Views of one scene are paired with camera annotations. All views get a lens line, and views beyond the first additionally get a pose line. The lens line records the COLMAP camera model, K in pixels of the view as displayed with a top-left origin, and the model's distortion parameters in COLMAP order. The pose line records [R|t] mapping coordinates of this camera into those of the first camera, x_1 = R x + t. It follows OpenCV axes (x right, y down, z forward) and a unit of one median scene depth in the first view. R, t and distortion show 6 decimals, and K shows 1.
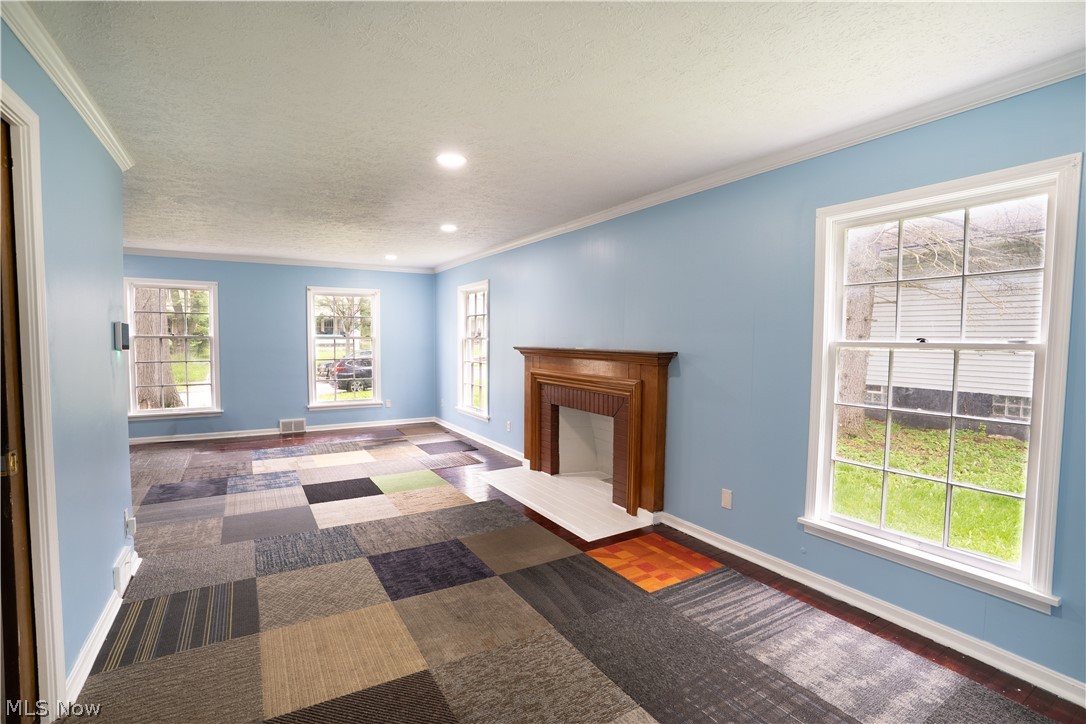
lens RADIAL K [[502.0, 0, 545.1], [0, 502.0, 366.5], [0, 0, 1]] dist [-0.078419, 0.032554]
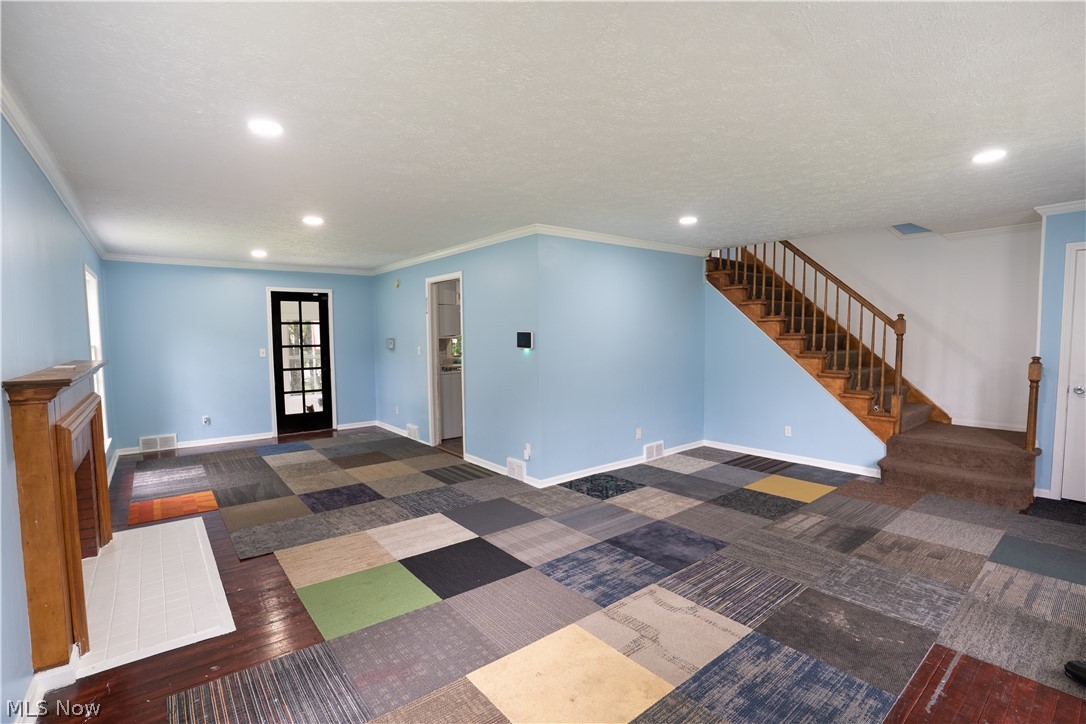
lens RADIAL K [[502.0, 0, 545.1], [0, 502.0, 366.5], [0, 0, 1]] dist [-0.078419, 0.032554]
pose [[-0.991237, 0.008929, -0.131795, -0.545631], [-0.006721, 0.993012, 0.117825, -0.137081], [0.131926, 0.117678, -0.984250, 2.088565]]
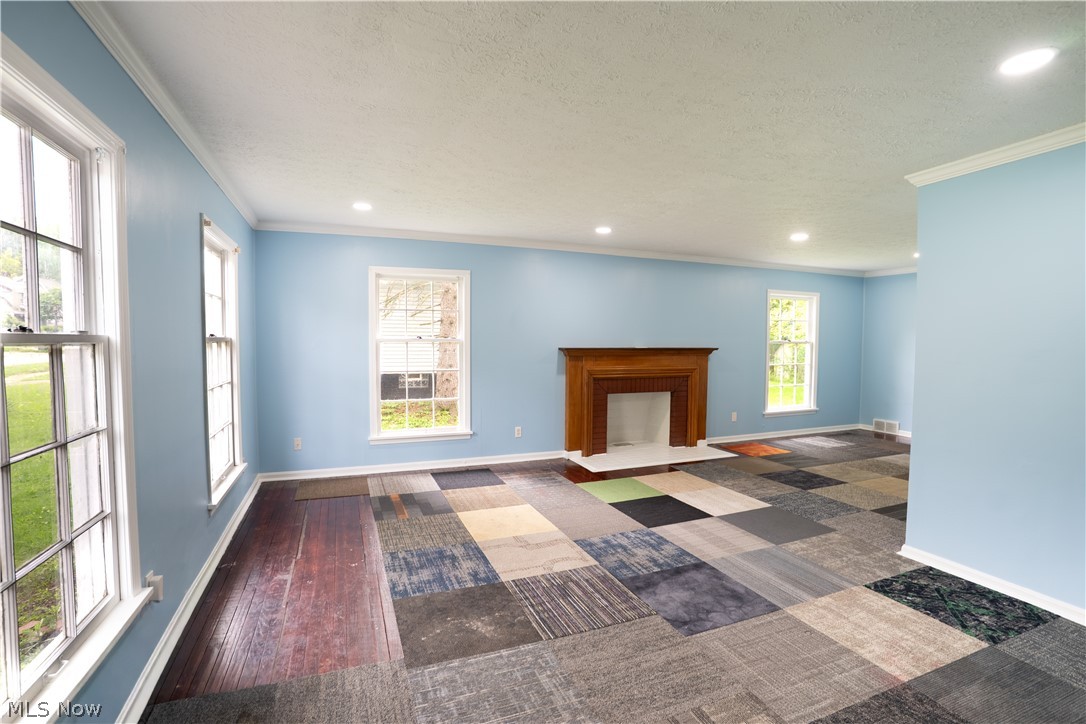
lens RADIAL K [[502.0, 0, 545.1], [0, 502.0, 366.5], [0, 0, 1]] dist [-0.078419, 0.032554]
pose [[0.157740, -0.057523, 0.985804, -1.652294], [0.051043, 0.997442, 0.050035, -0.082562], [-0.986161, 0.042426, 0.160273, 1.312350]]
